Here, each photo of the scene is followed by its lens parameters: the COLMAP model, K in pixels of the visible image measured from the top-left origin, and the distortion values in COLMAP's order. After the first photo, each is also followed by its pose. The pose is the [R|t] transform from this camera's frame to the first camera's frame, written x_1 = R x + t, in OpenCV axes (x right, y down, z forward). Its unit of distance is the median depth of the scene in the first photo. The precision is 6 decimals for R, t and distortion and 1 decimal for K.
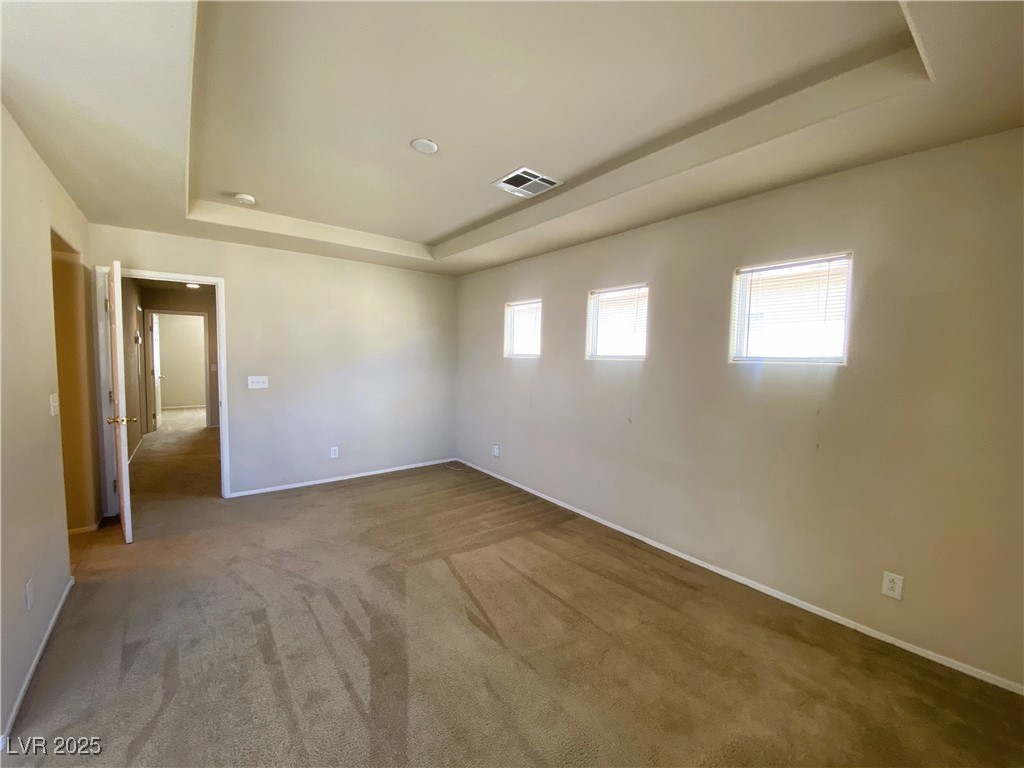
lens RADIAL K [[427.5, 0, 519.5], [0, 427.5, 385.5], [0, 0, 1]] dist [0.022033, -0.000178]
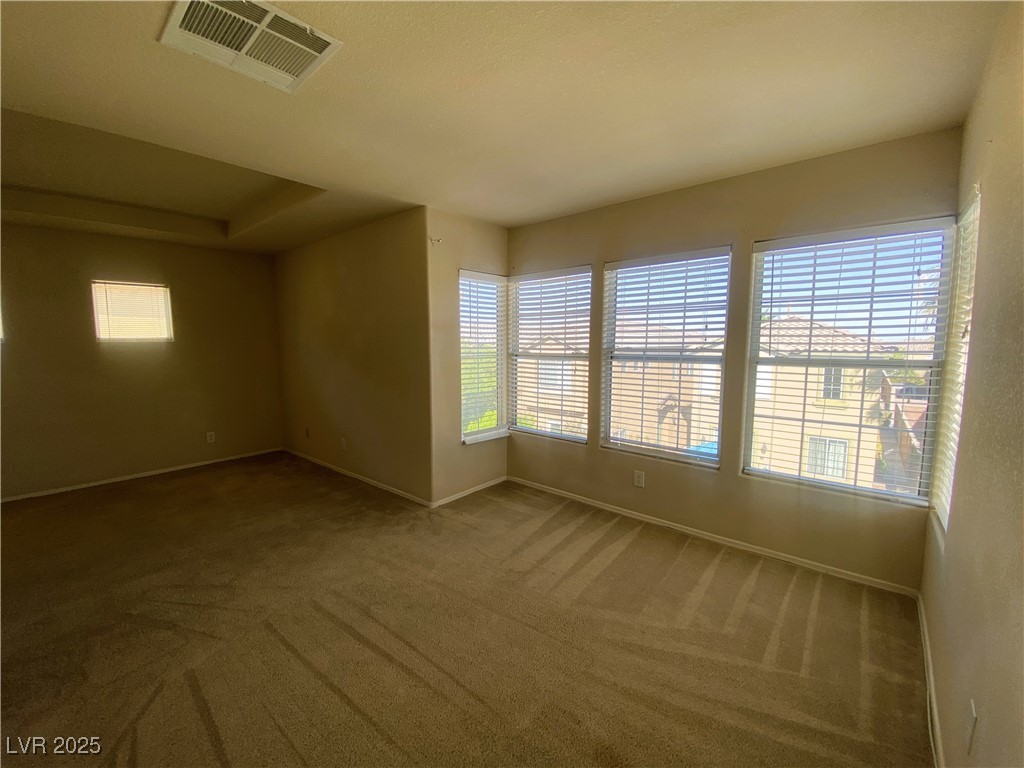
lens RADIAL K [[405.9, 0, 512.0], [0, 405.9, 384.0], [0, 0, 1]] dist [-0.001552, -0.000291]
pose [[-0.183435, -0.123968, 0.975184, -1.210887], [0.068367, 0.988006, 0.138458, -0.003952], [-0.980652, 0.092069, -0.172759, -0.171038]]
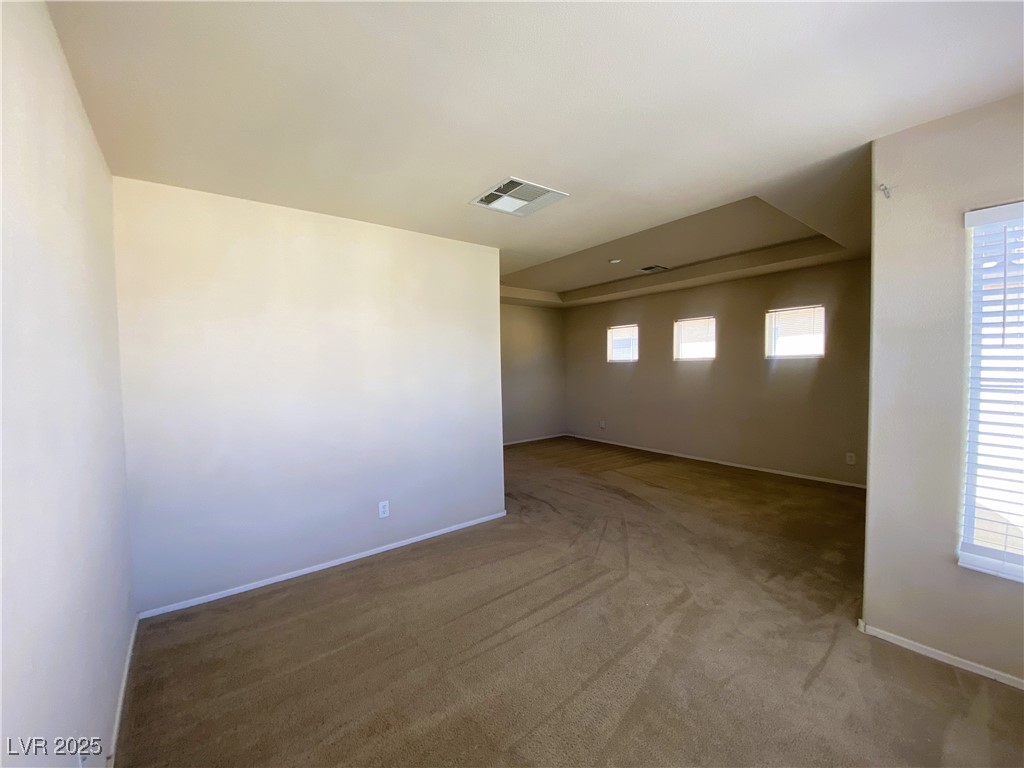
lens RADIAL K [[419.1, 0, 511.9], [0, 419.1, 381.7], [0, 0, 1]] dist [-0.000026, -0.000114]
pose [[0.998727, -0.037723, -0.033478, -0.598565], [0.036749, 0.998896, -0.029258, 0.064731], [0.034544, 0.027991, 0.999011, -0.928860]]
